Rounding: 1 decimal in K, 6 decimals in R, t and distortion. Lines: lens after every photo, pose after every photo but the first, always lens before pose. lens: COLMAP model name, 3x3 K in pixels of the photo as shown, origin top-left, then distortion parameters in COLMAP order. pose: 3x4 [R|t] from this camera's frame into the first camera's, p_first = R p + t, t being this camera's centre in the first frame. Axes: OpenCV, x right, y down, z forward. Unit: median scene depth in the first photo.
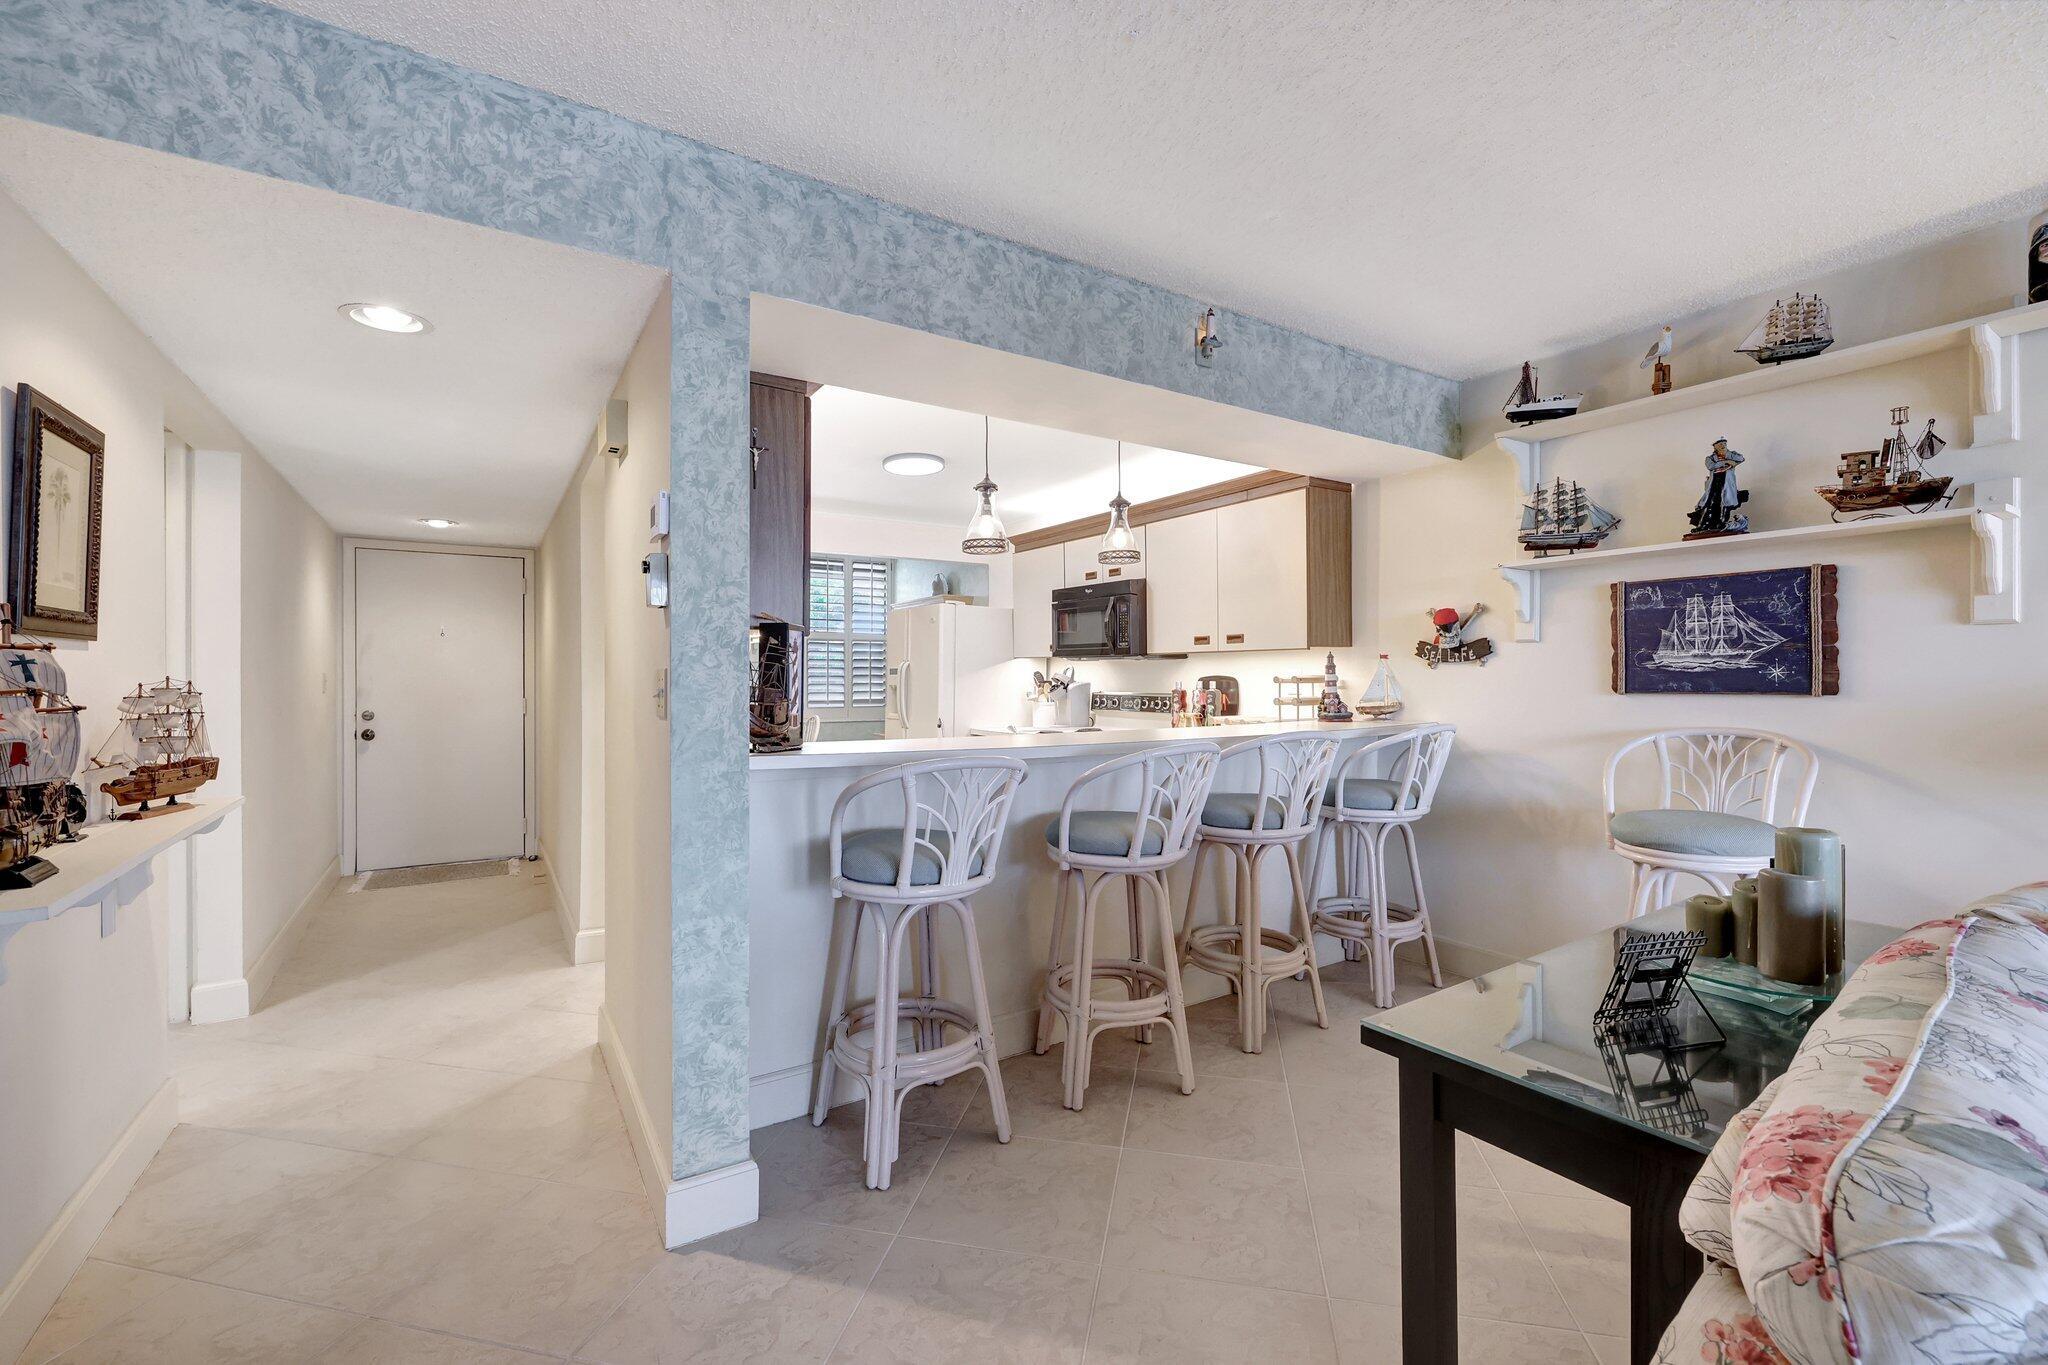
lens RADIAL K [[854.2, 0, 1021.4], [0, 854.2, 677.2], [0, 0, 1]] dist [-0.004075, 0.001777]
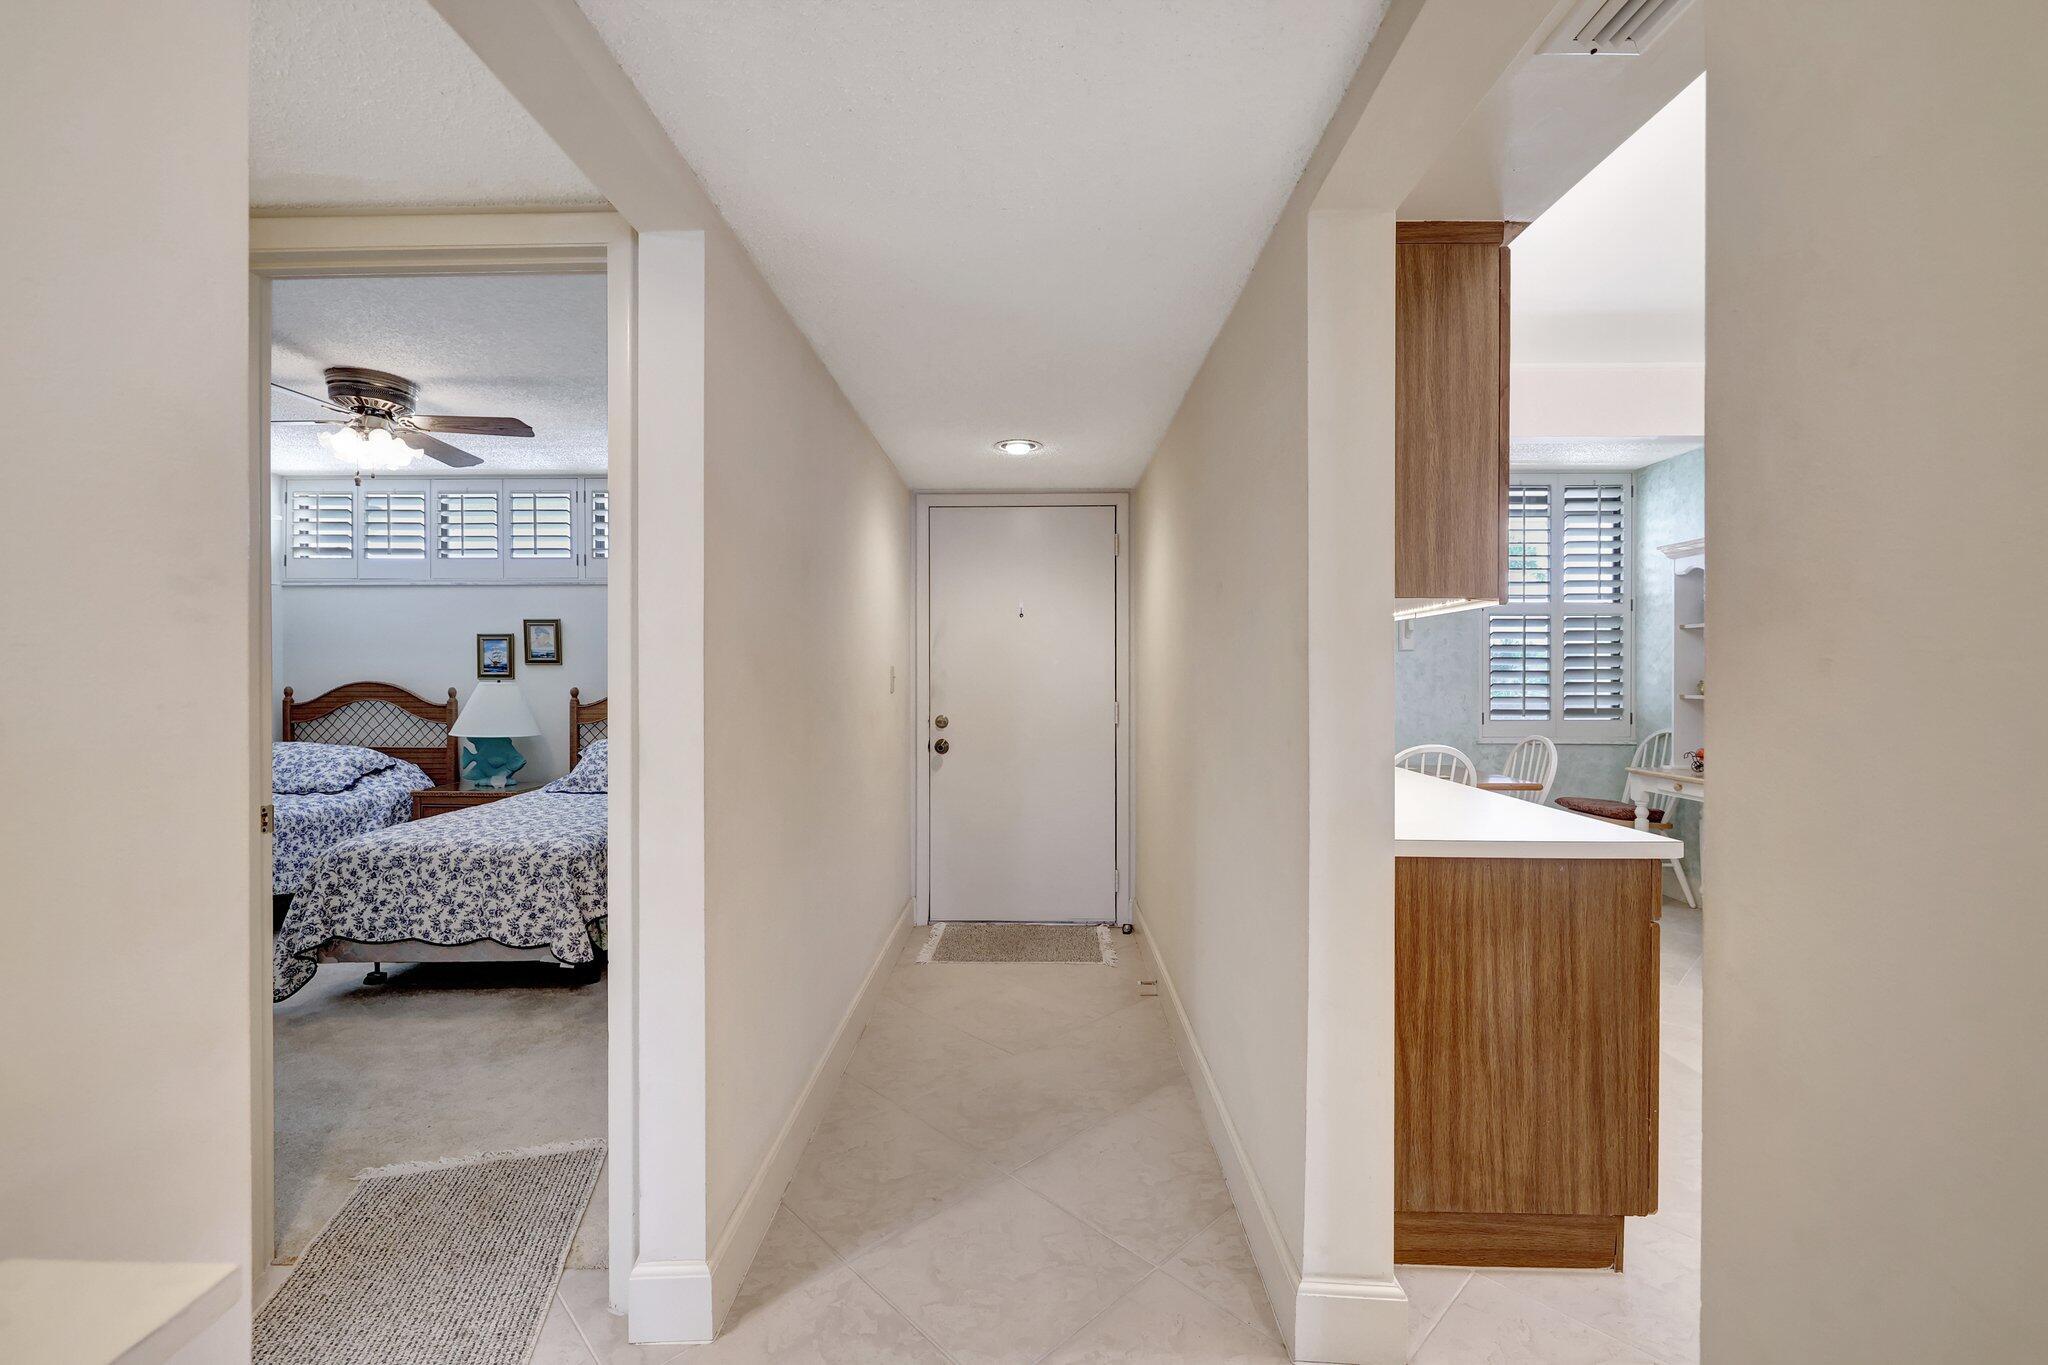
lens RADIAL K [[854.2, 0, 1027.5], [0, 854.2, 674.3], [0, 0, 1]] dist [-0.004075, 0.001777]
pose [[0.836579, 0.002406, -0.547841, -0.514057], [-0.001306, 0.999996, 0.002399, -0.000197], [0.547845, -0.001292, 0.836579, 0.732897]]
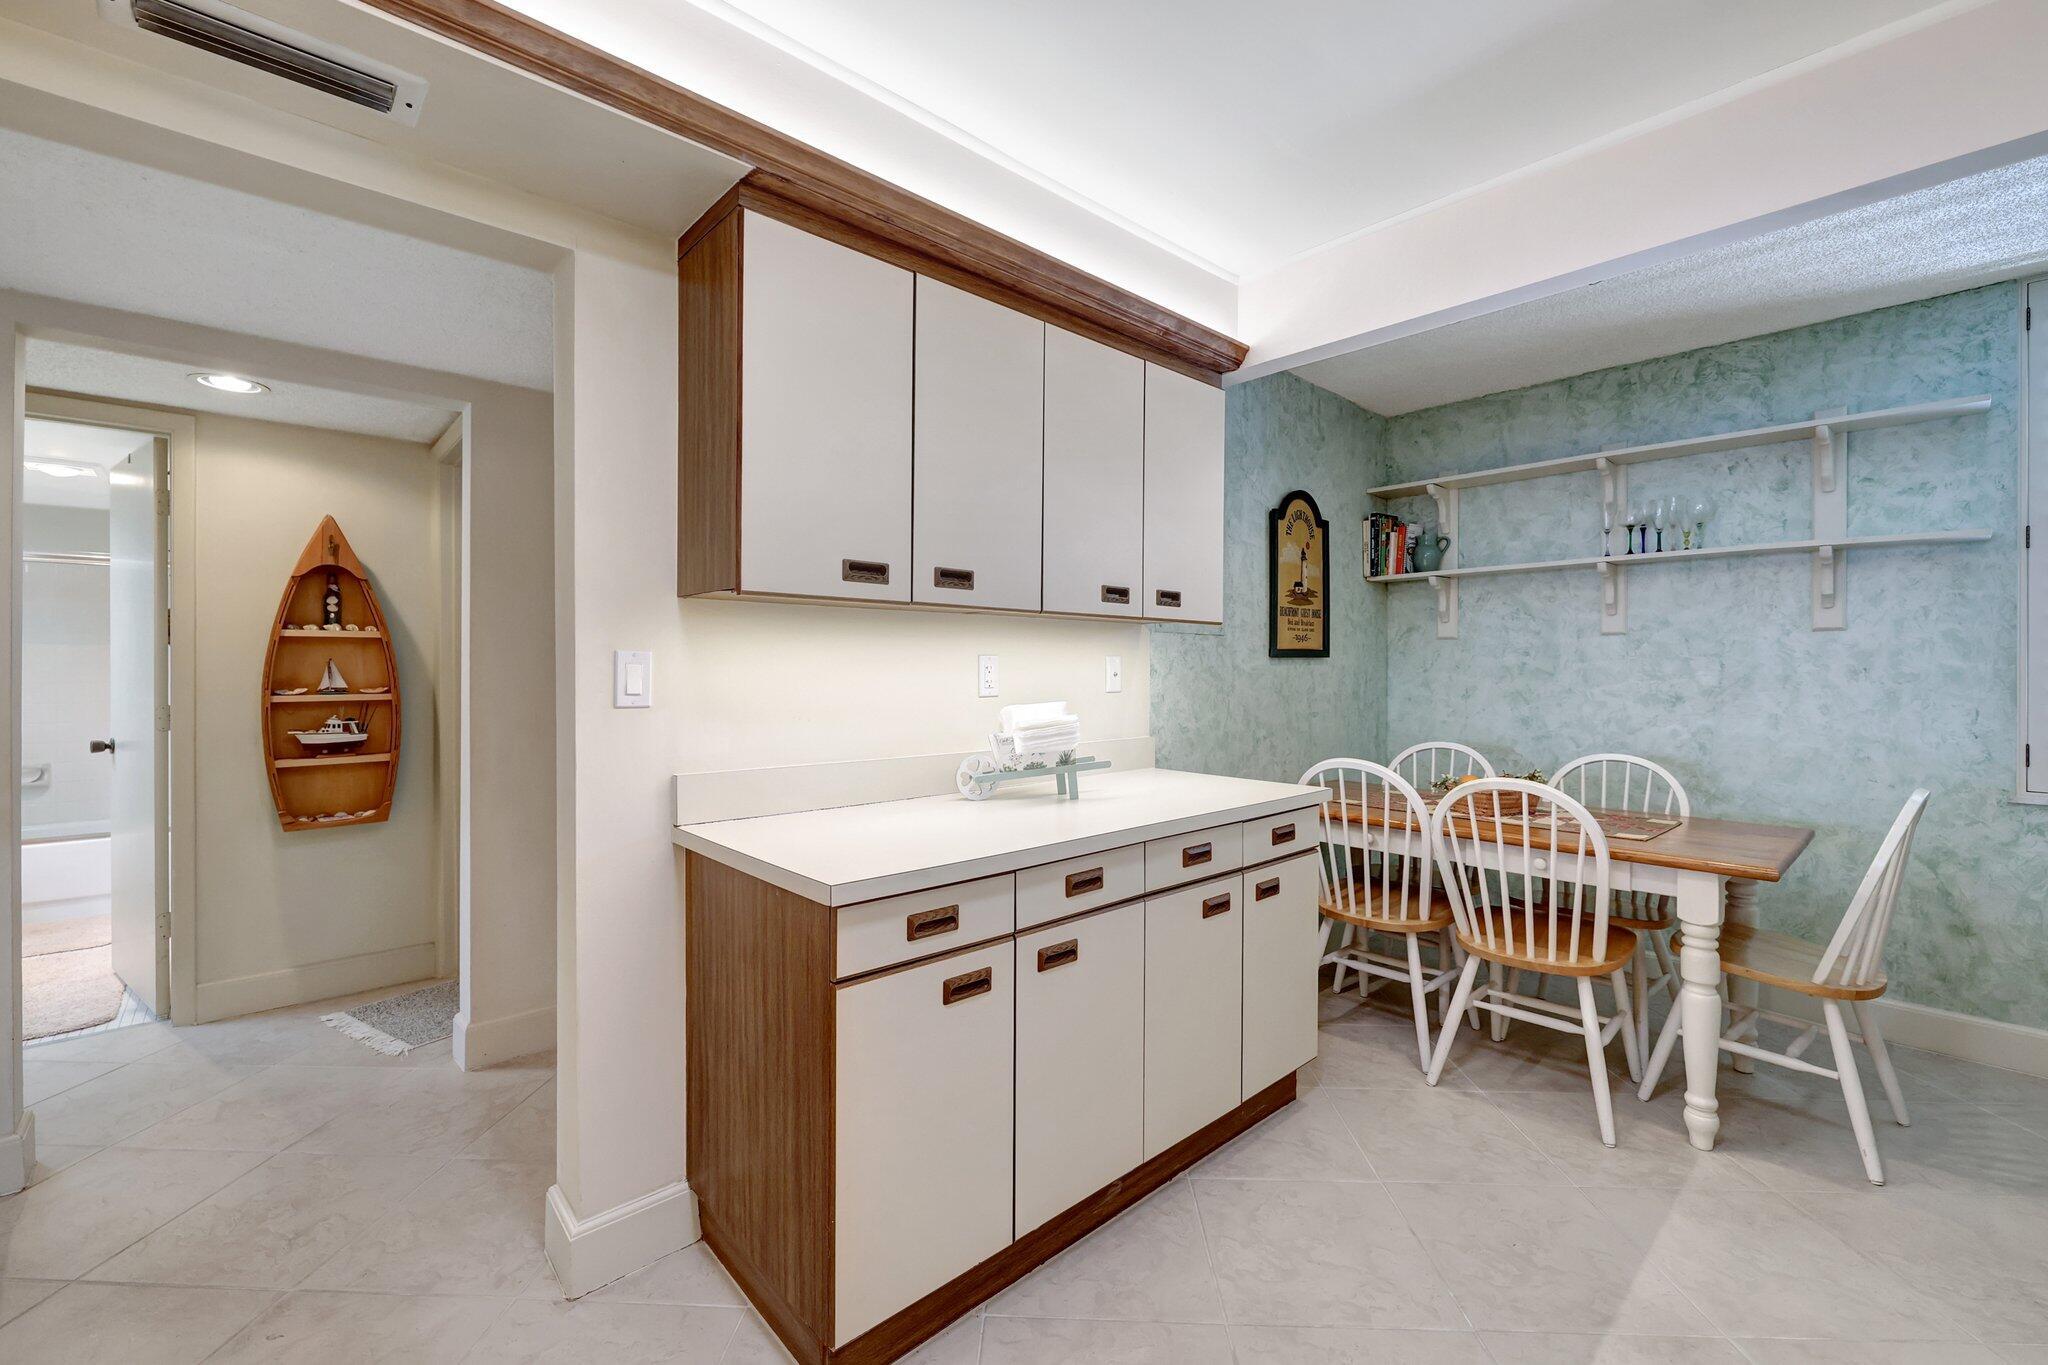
lens RADIAL K [[854.2, 0, 1032.8], [0, 854.2, 688.4], [0, 0, 1]] dist [-0.004075, 0.001777]
pose [[0.185185, 0.022789, -0.982439, 0.012273], [-0.001170, 0.999735, 0.022969, 0.002345], [0.982703, -0.003104, 0.185162, 1.509536]]
